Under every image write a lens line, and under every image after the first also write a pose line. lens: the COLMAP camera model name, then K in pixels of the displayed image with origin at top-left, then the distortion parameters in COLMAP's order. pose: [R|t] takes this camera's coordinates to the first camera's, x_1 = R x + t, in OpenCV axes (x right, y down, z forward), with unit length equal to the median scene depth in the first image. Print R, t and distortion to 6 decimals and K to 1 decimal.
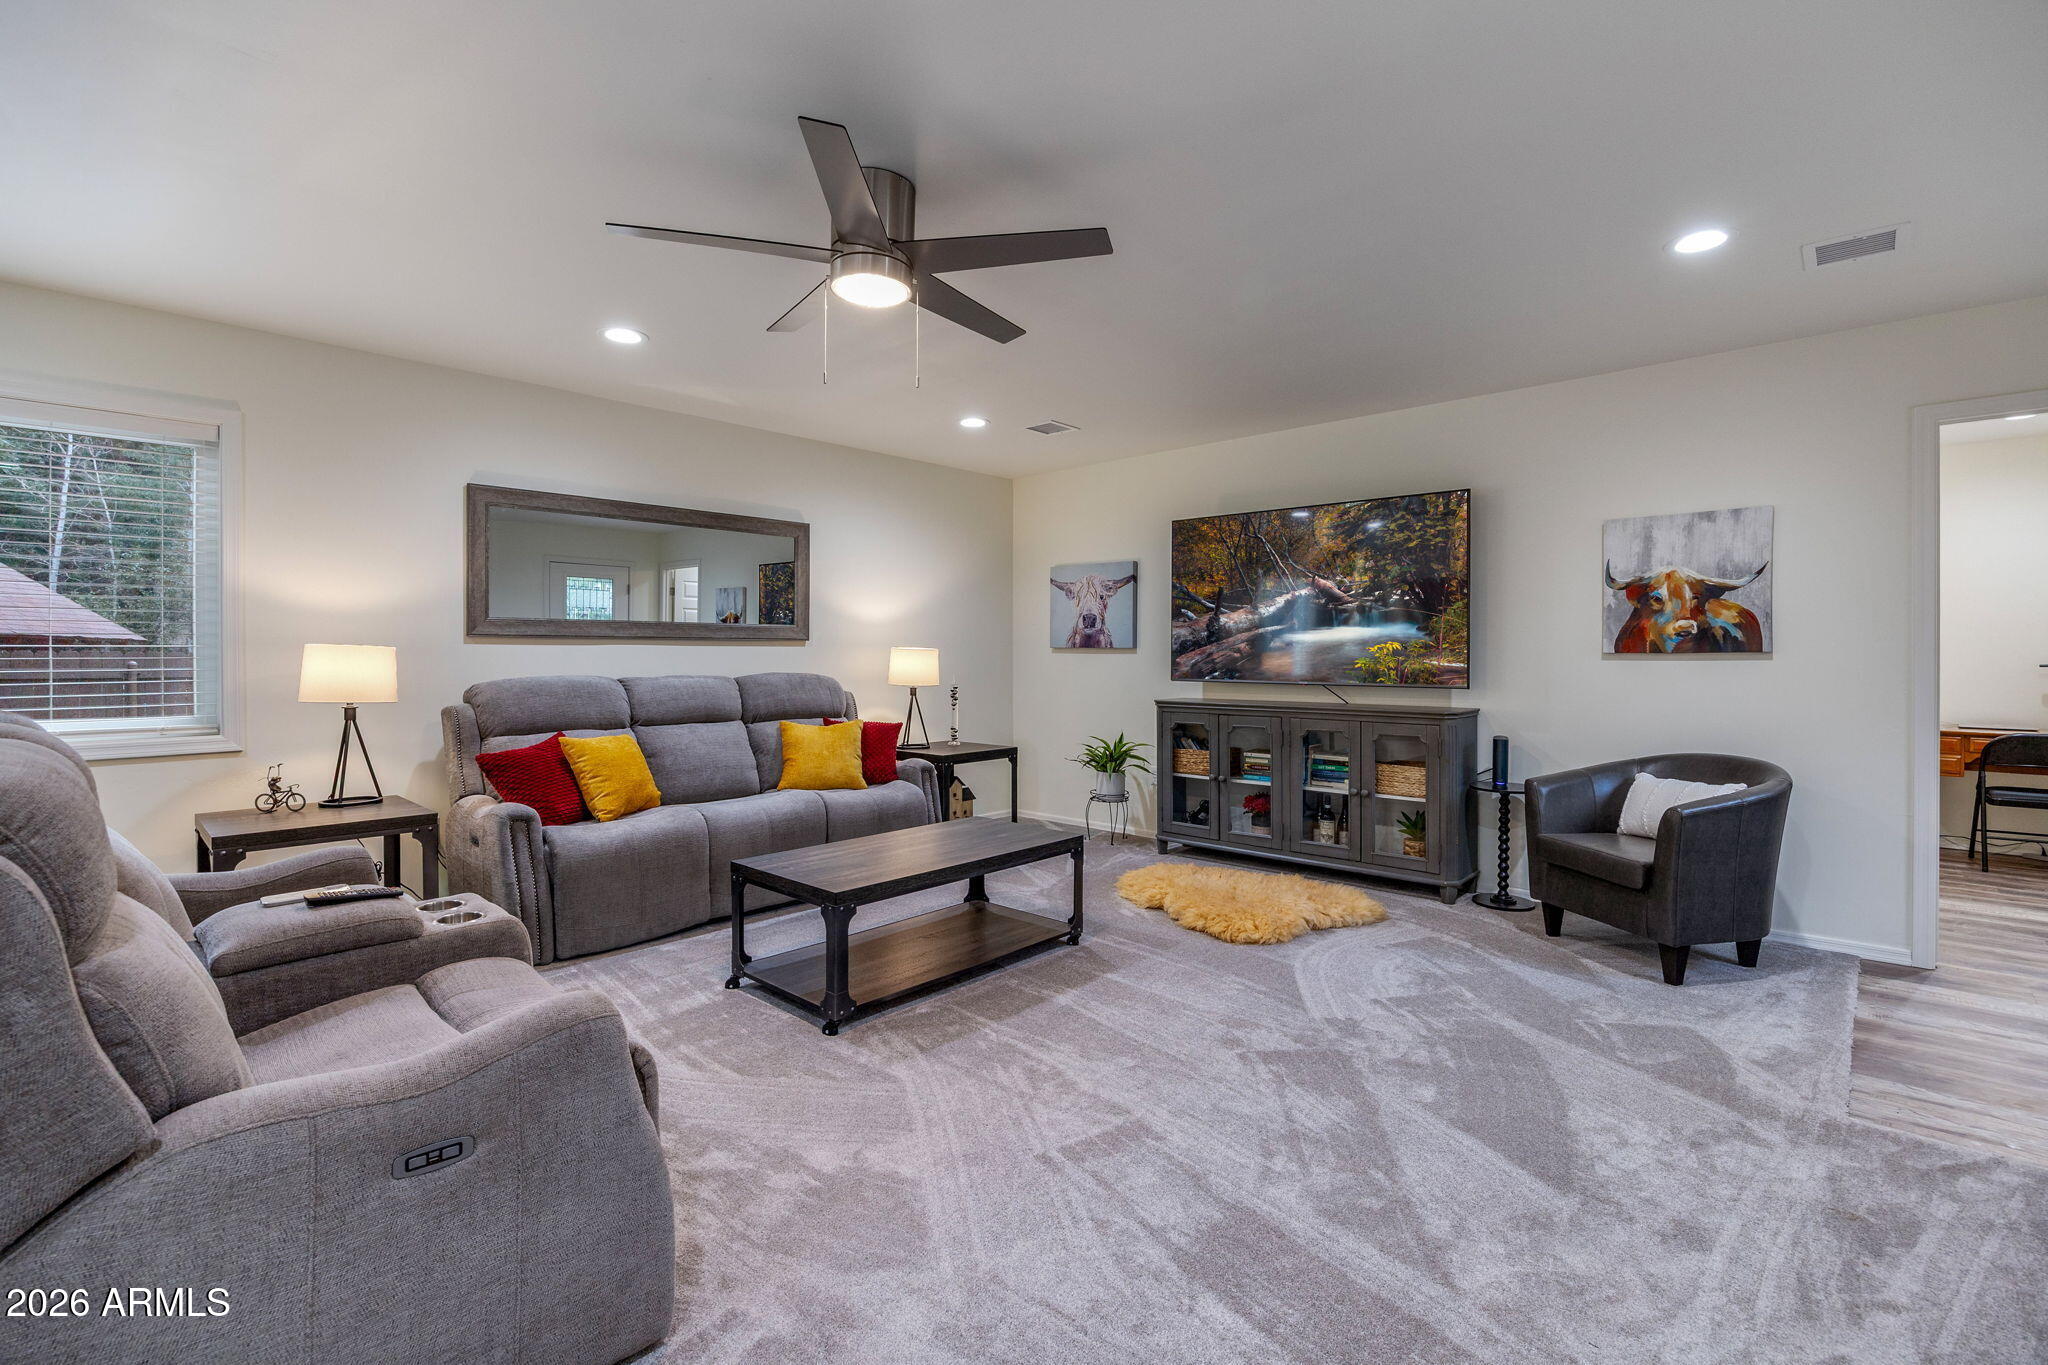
lens RADIAL K [[907.4, 0, 1031.0], [0, 907.4, 679.4], [0, 0, 1]] dist [0.000950, 0.000386]
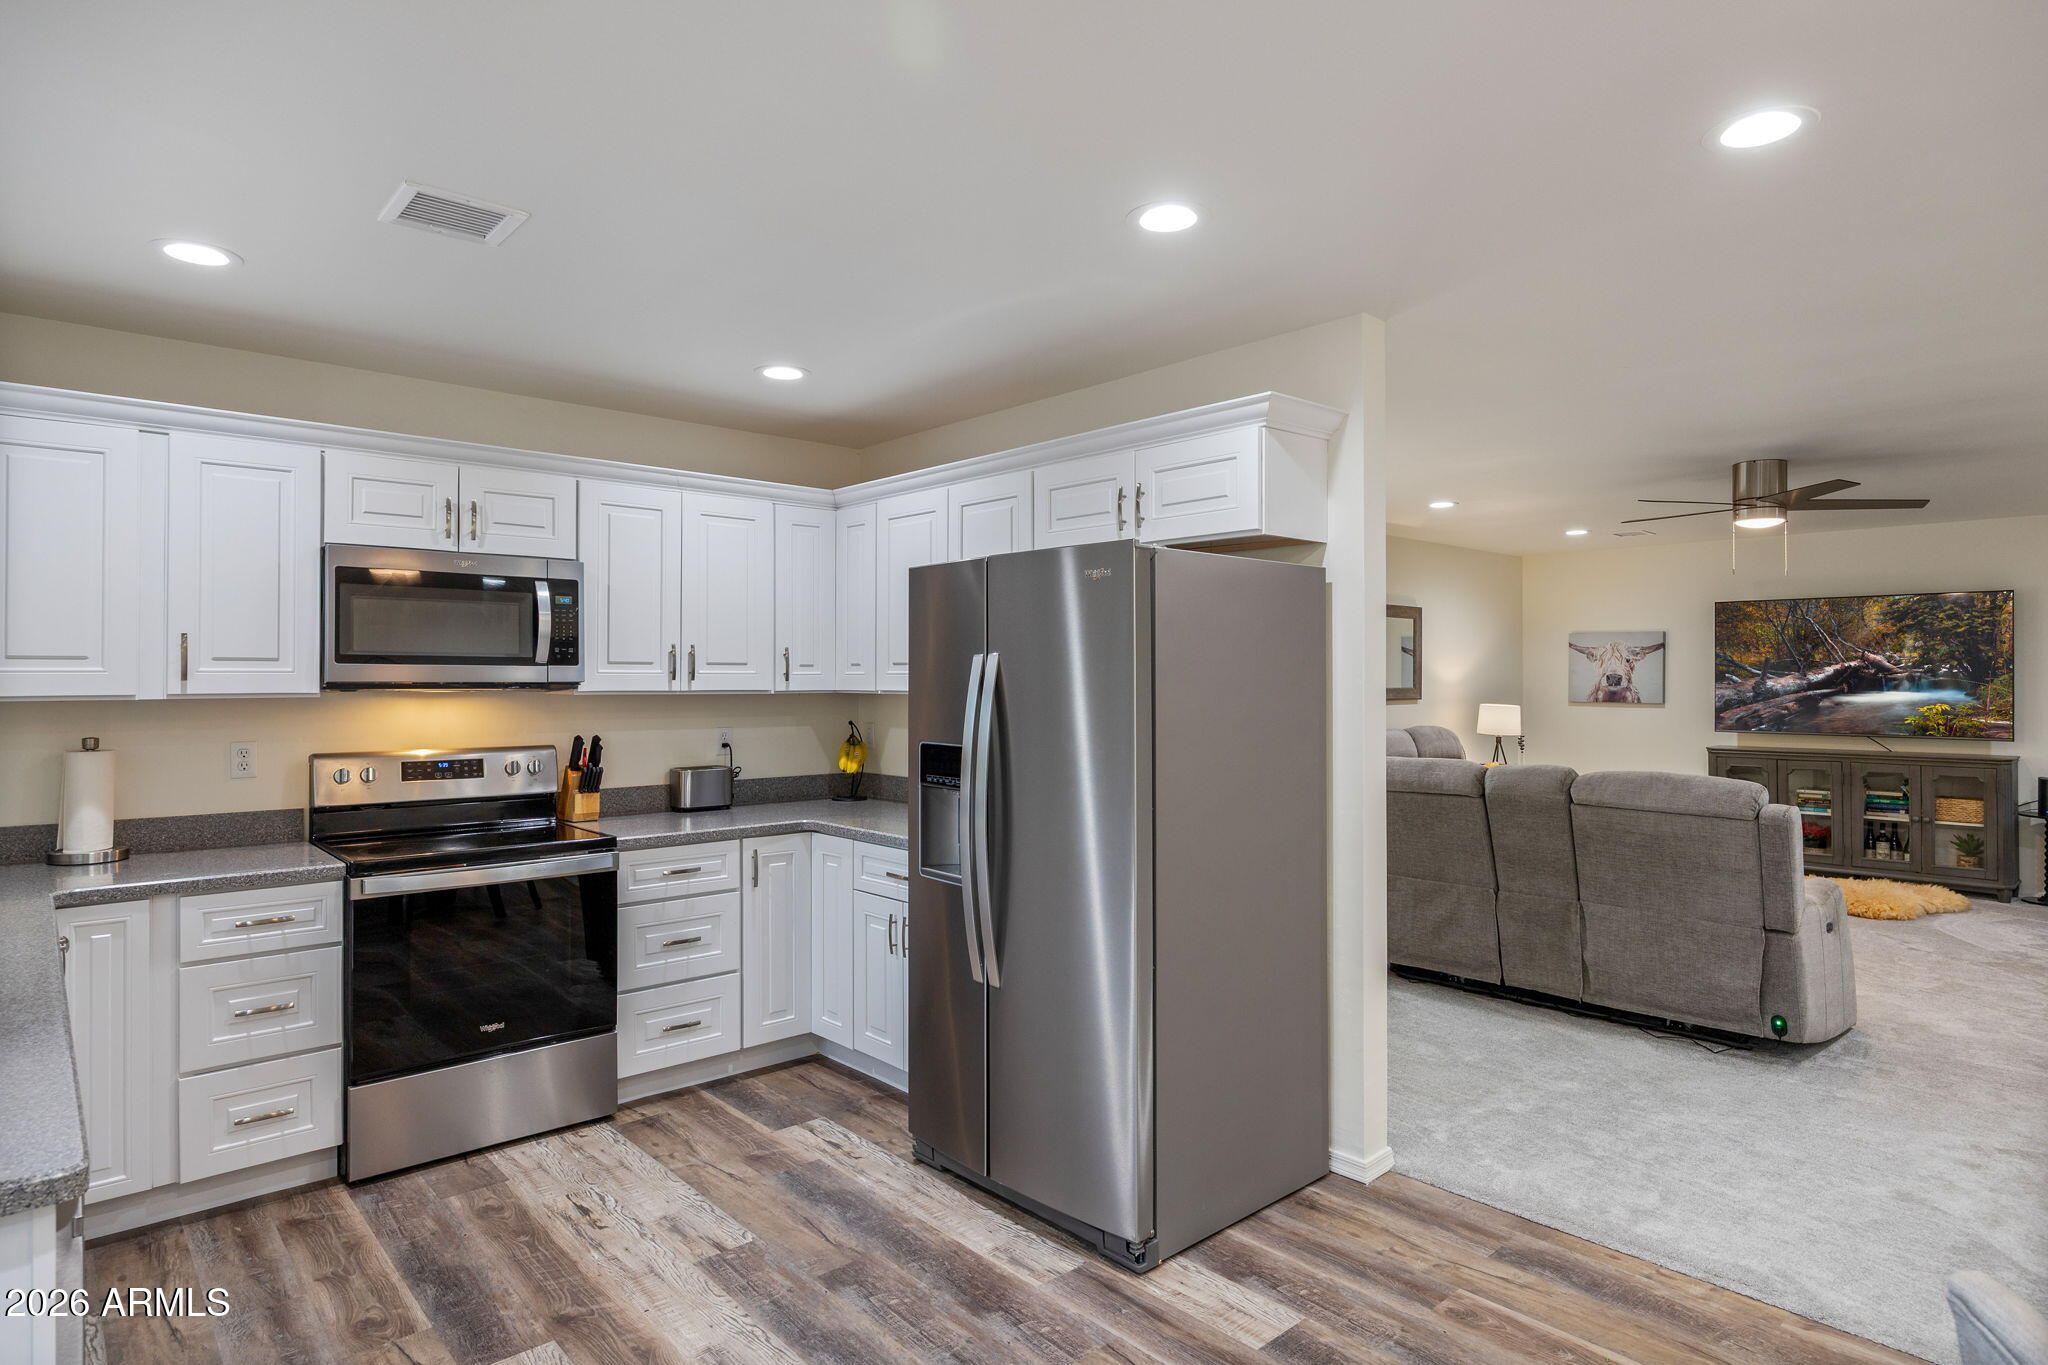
lens RADIAL K [[1105.1, 0, 1024.0], [0, 1105.1, 682.5], [0, 0, 1]] dist [-0.000536, 0.000462]
pose [[0.995538, 0.000891, -0.094353, -0.729715], [-0.003453, 0.999630, -0.026995, -0.024112], [0.094294, 0.027201, 0.995173, -0.669997]]
